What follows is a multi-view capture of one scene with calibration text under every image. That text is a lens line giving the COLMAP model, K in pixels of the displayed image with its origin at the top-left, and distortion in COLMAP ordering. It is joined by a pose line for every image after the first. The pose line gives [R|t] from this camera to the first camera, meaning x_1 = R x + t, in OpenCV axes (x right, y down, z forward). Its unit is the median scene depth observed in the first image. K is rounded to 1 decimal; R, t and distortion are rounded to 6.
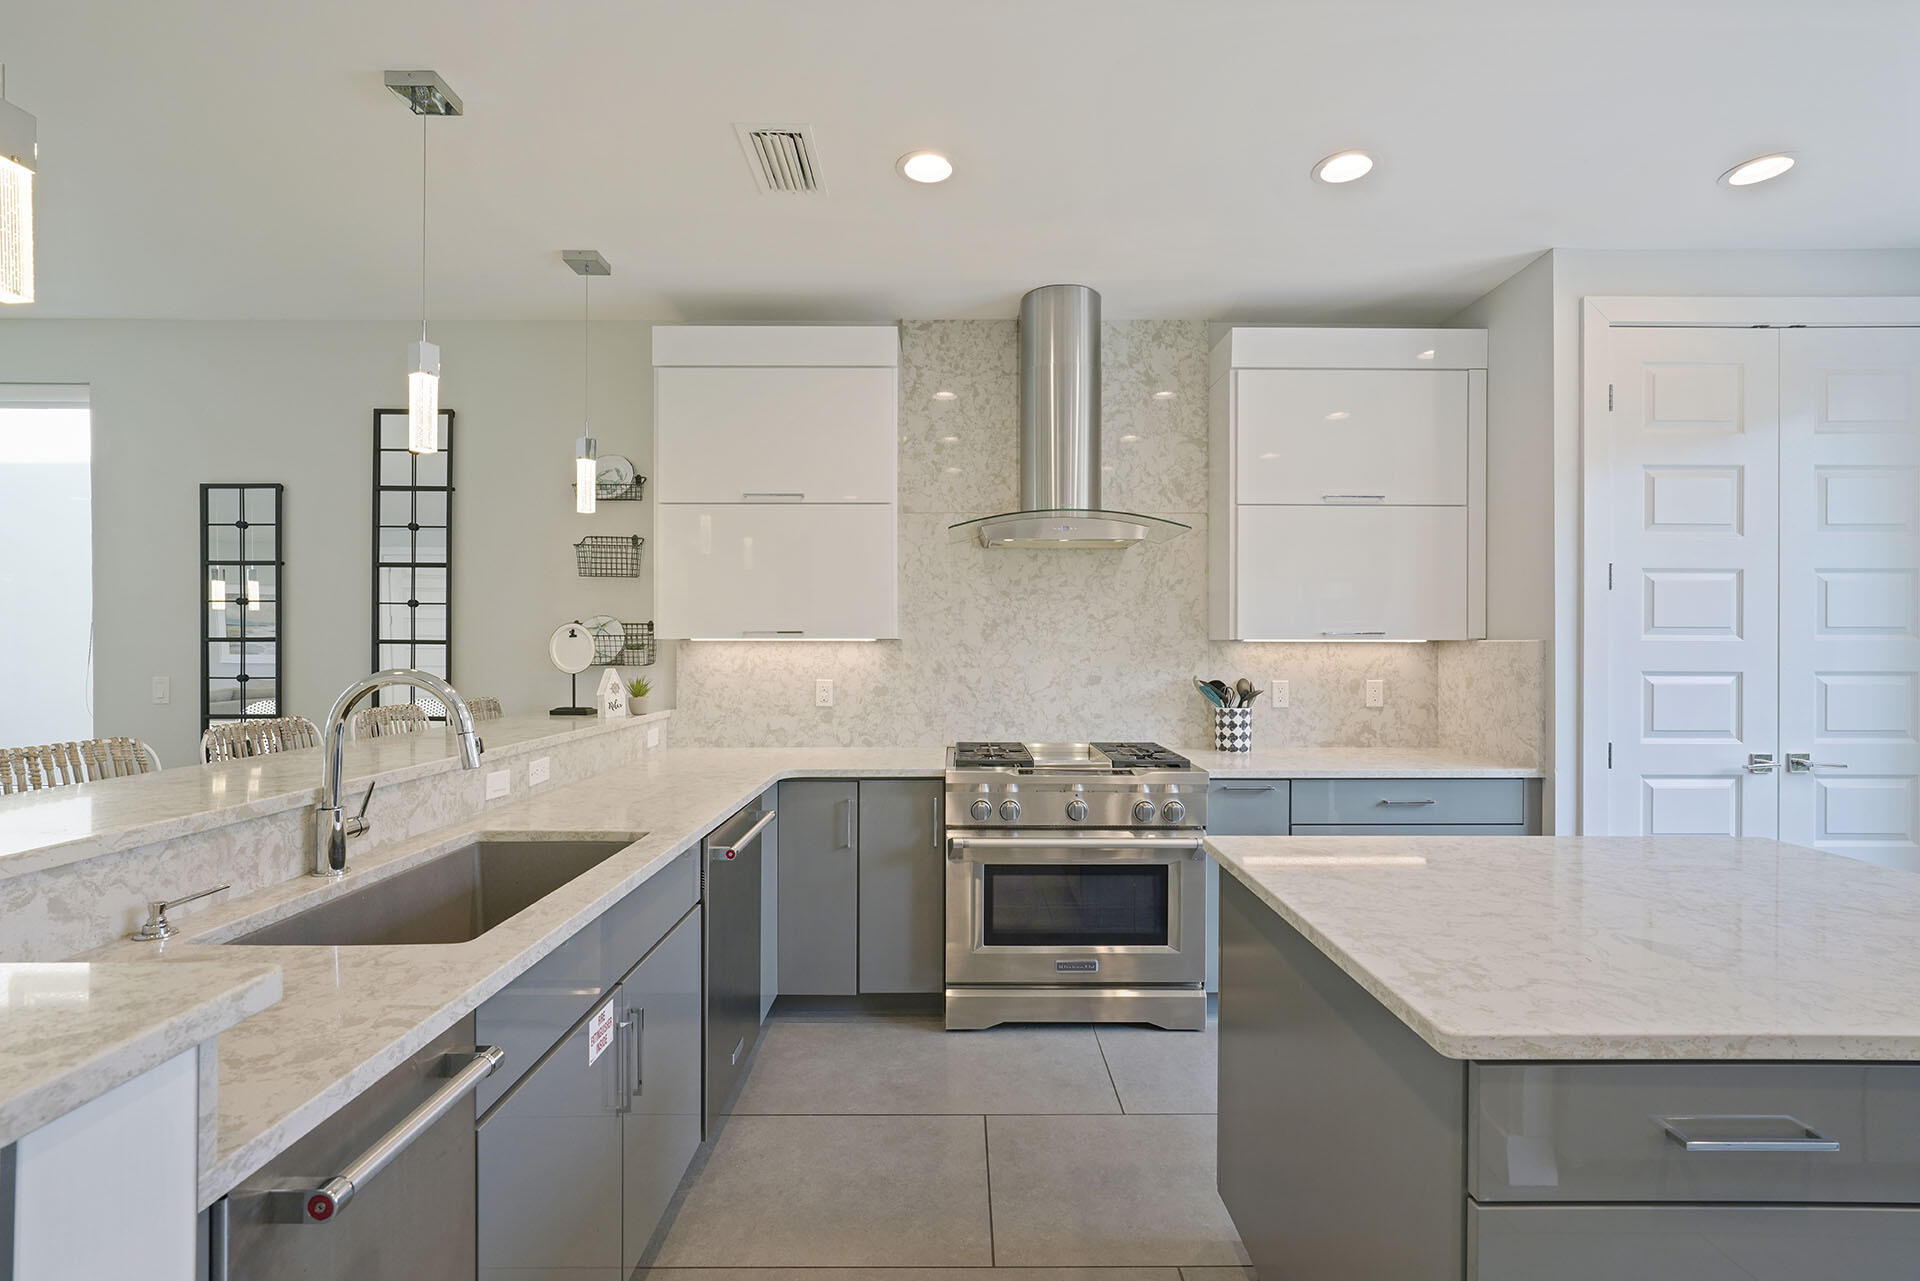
lens RADIAL K [[852.4, 0, 961.9], [0, 852.4, 643.1], [0, 0, 1]] dist [-0.008417, 0.001165]
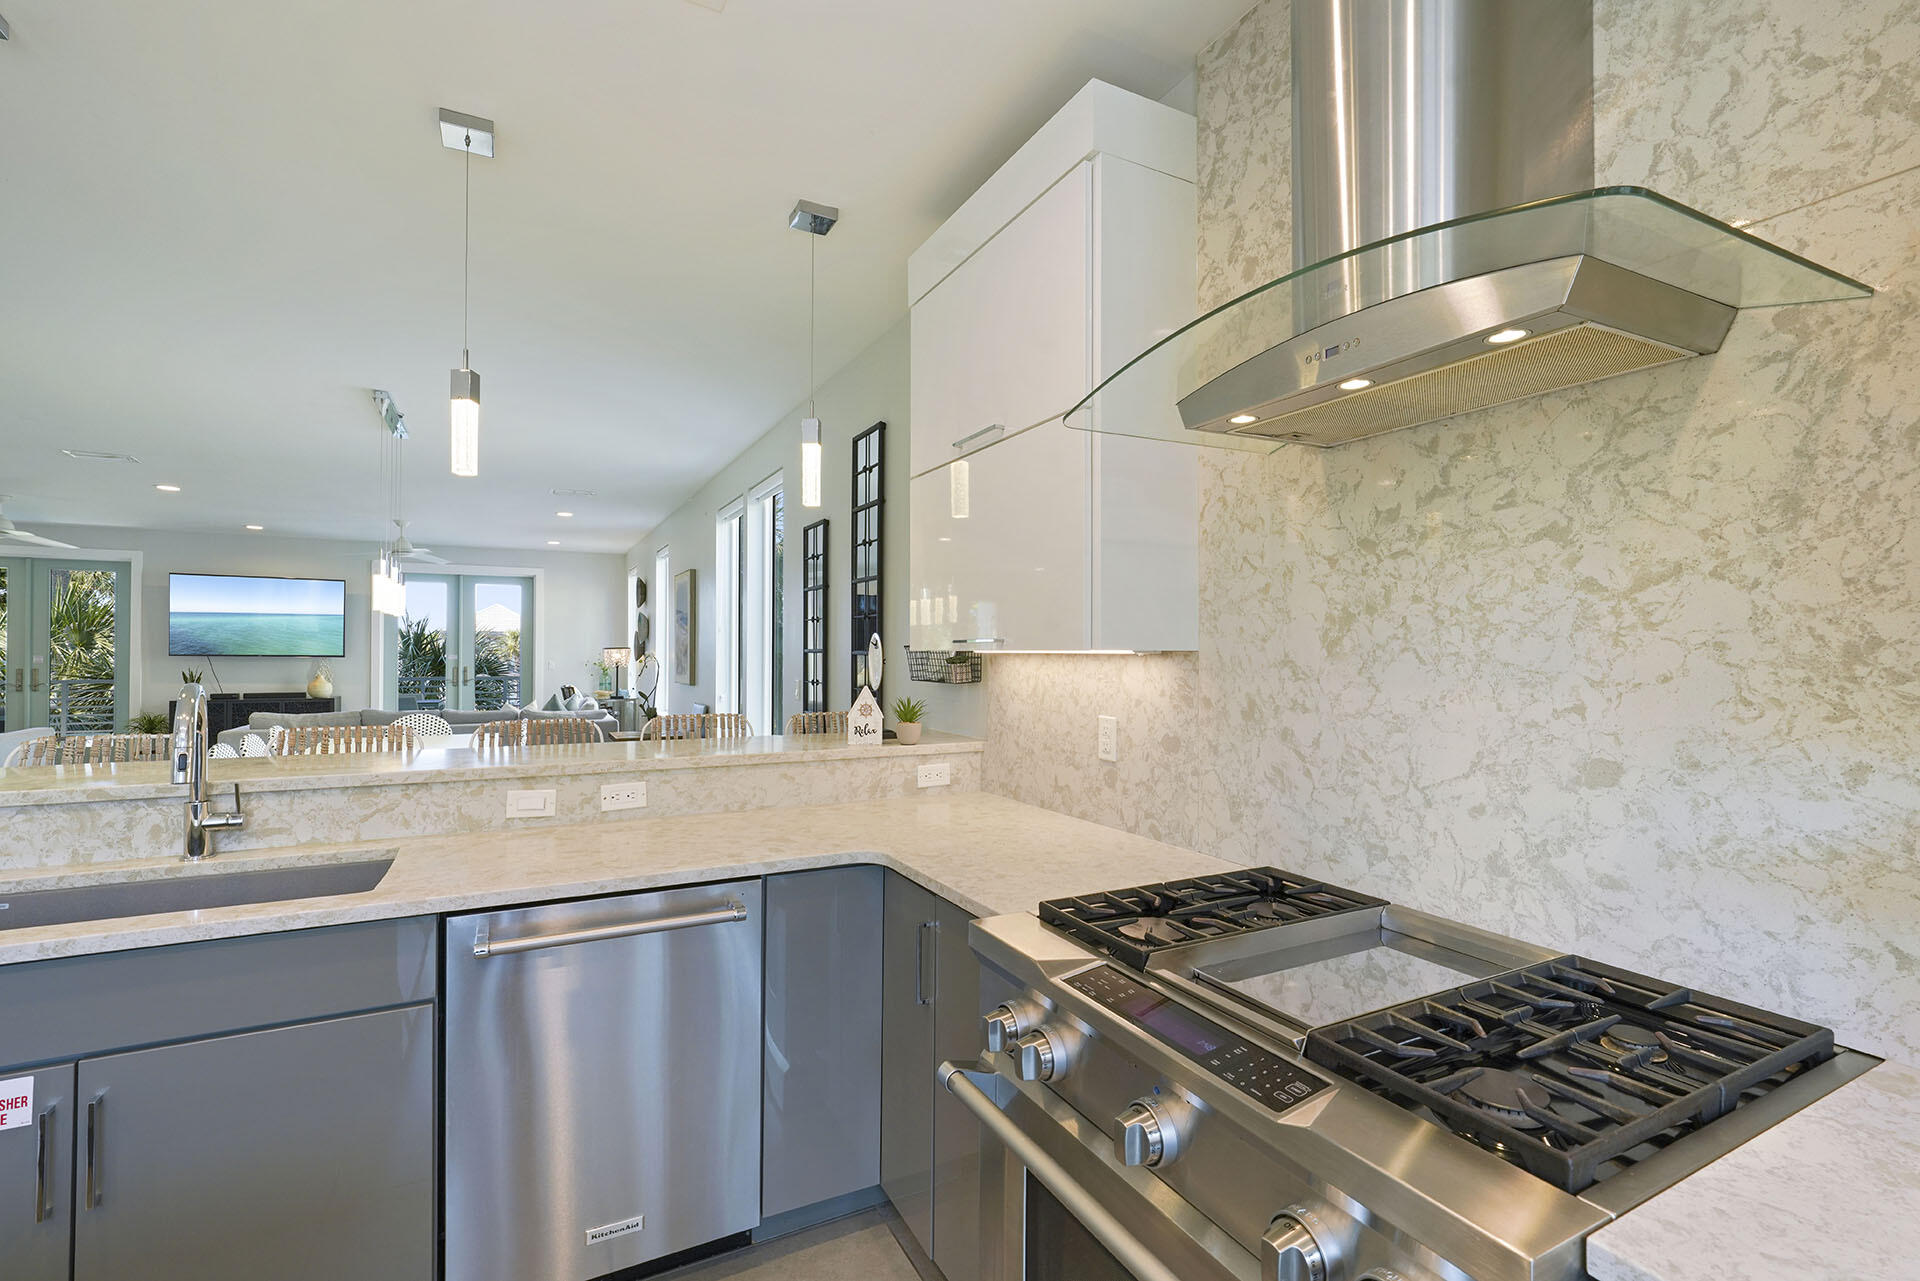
lens RADIAL K [[852.4, 0, 963.3], [0, 852.4, 645.6], [0, 0, 1]] dist [-0.008417, 0.001165]
pose [[0.460031, -0.004775, -0.887890, 0.337245], [-0.000287, 0.999985, -0.005526, -0.004843], [0.887903, 0.002797, 0.460023, 0.623296]]
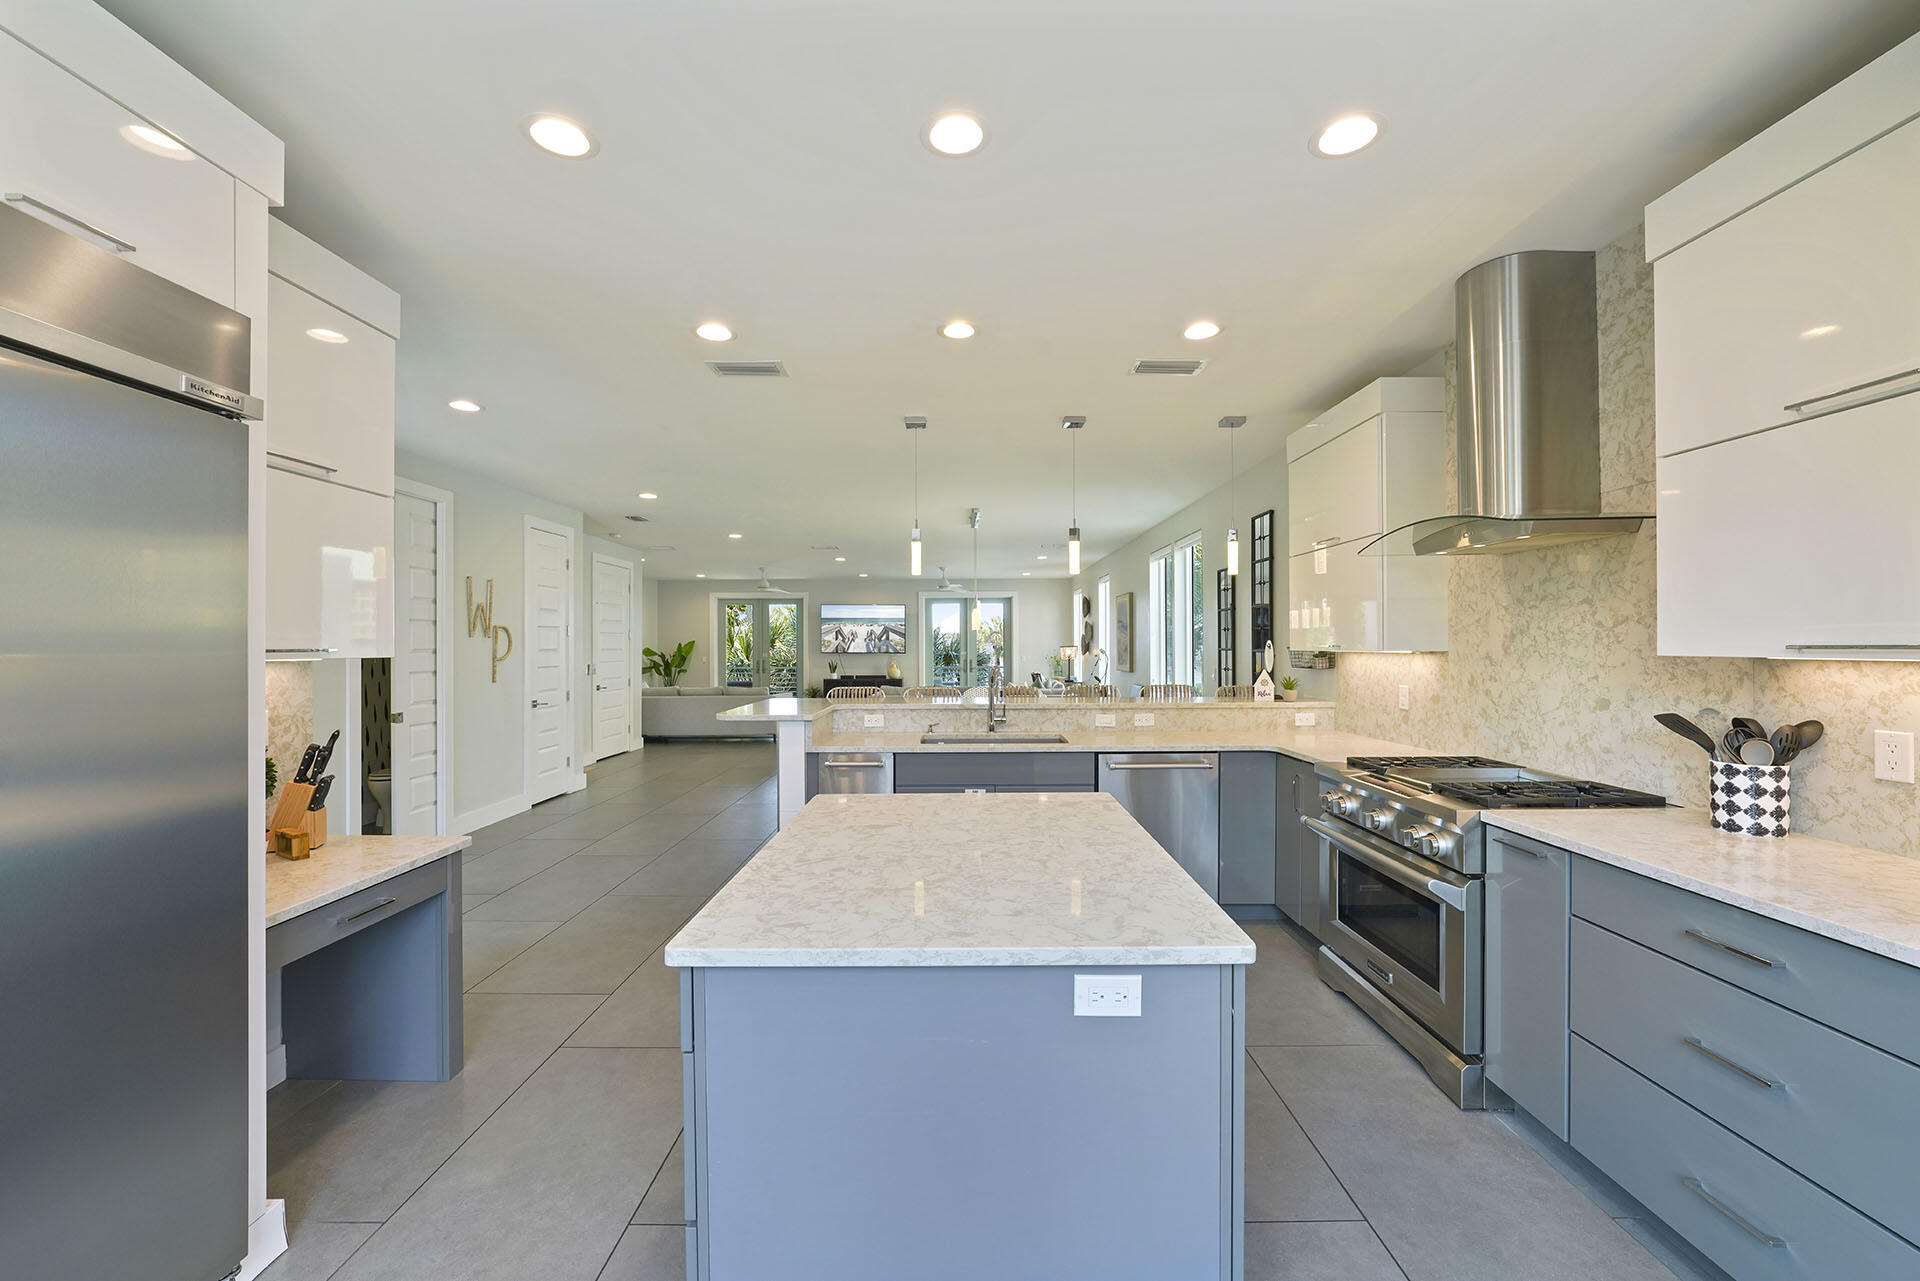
lens RADIAL K [[749.5, 0, 964.8], [0, 749.5, 645.8], [0, 0, 1]] dist [-0.011154, 0.000771]
pose [[-0.002196, -0.000949, -0.999997, 0.847778], [0.007415, 0.999972, -0.000965, -0.014649], [0.999970, -0.007417, -0.002189, 0.408901]]
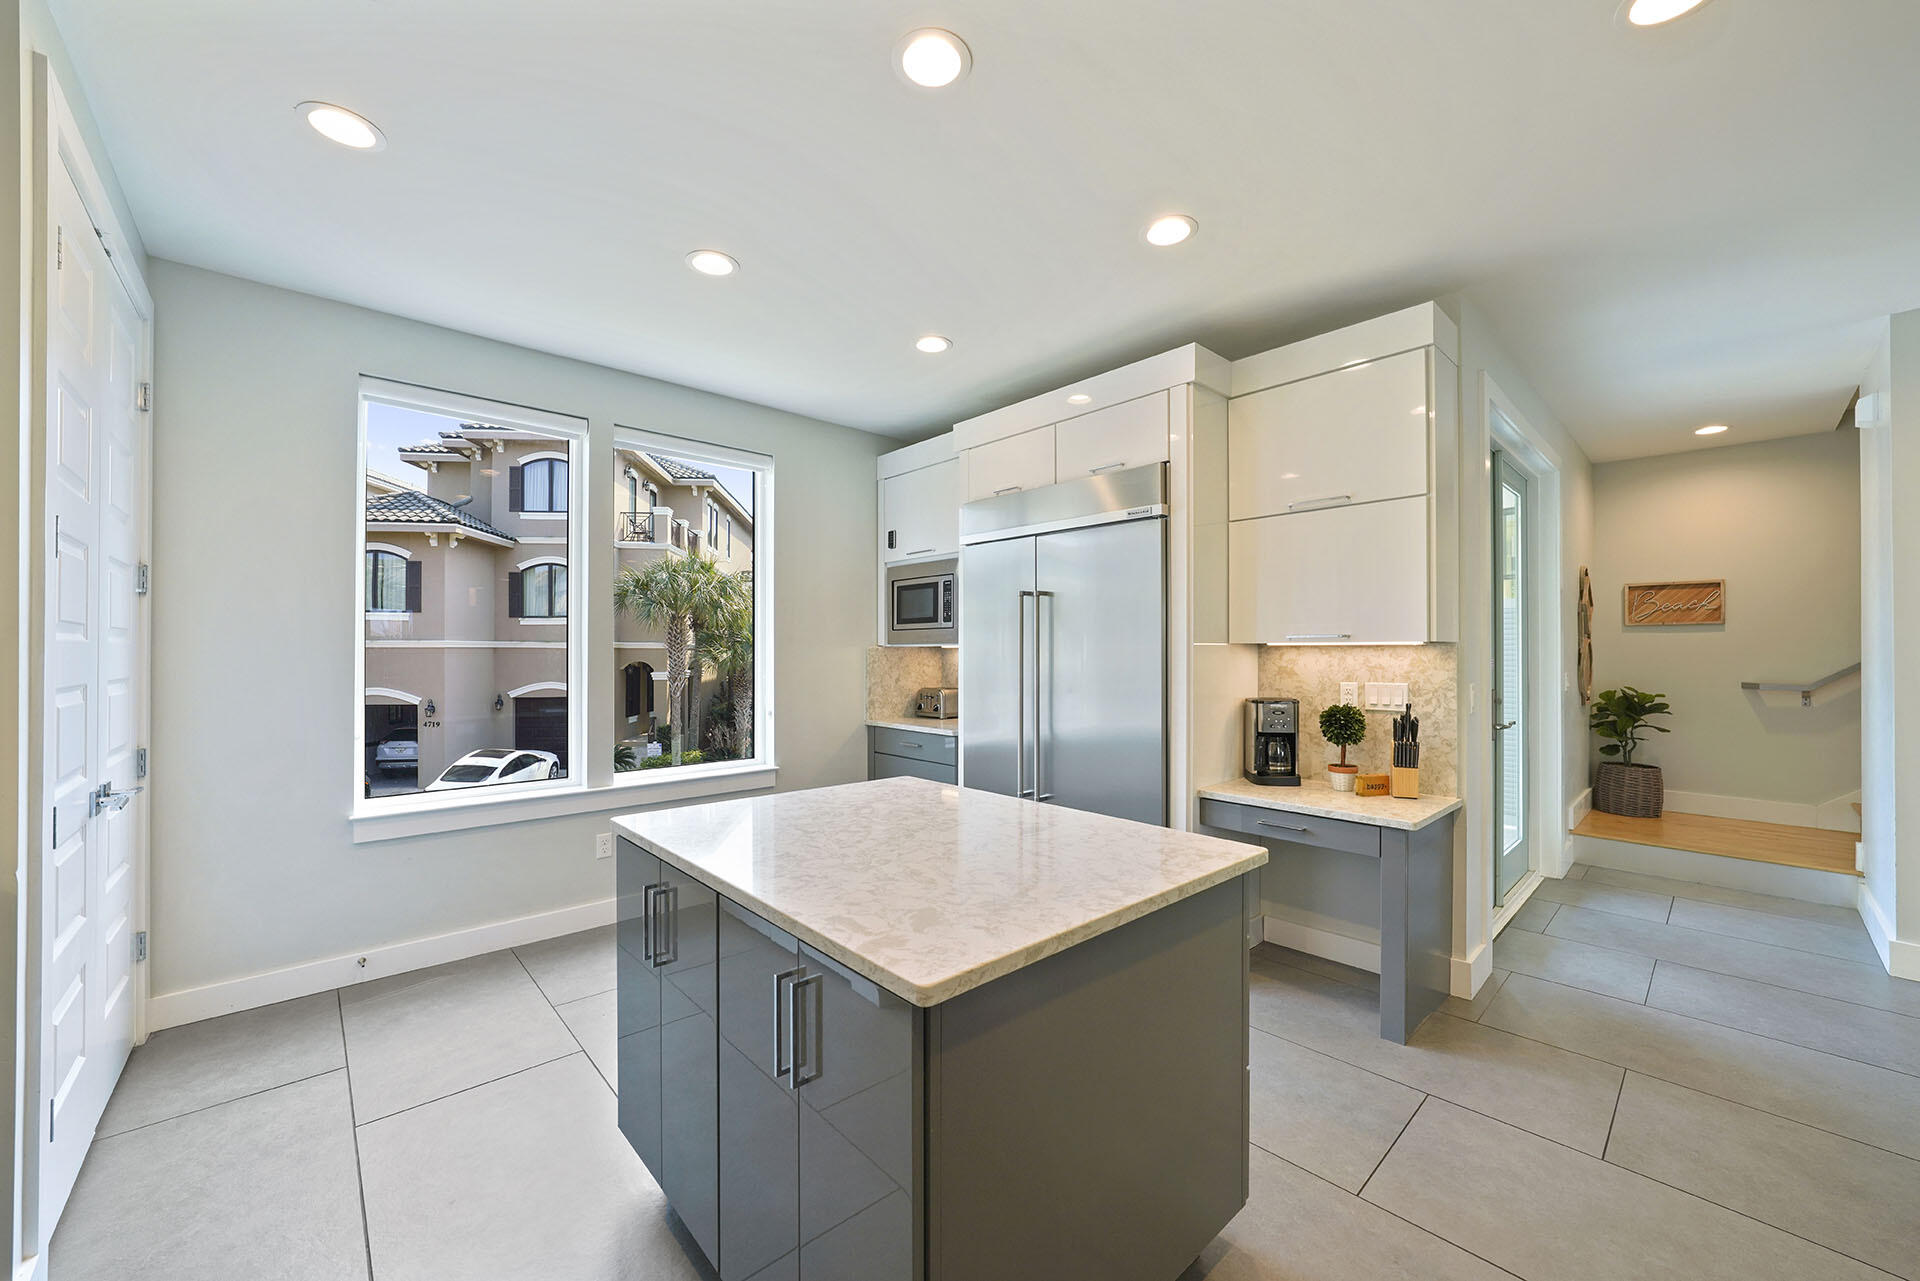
lens RADIAL K [[749.5, 0, 980.0], [0, 749.5, 644.4], [0, 0, 1]] dist [-0.011154, 0.000771]
pose [[-0.679515, 0.006839, 0.733630, -0.078038], [-0.001601, 0.999940, -0.010805, 0.002889], [-0.733660, -0.008517, -0.679463, 0.701412]]
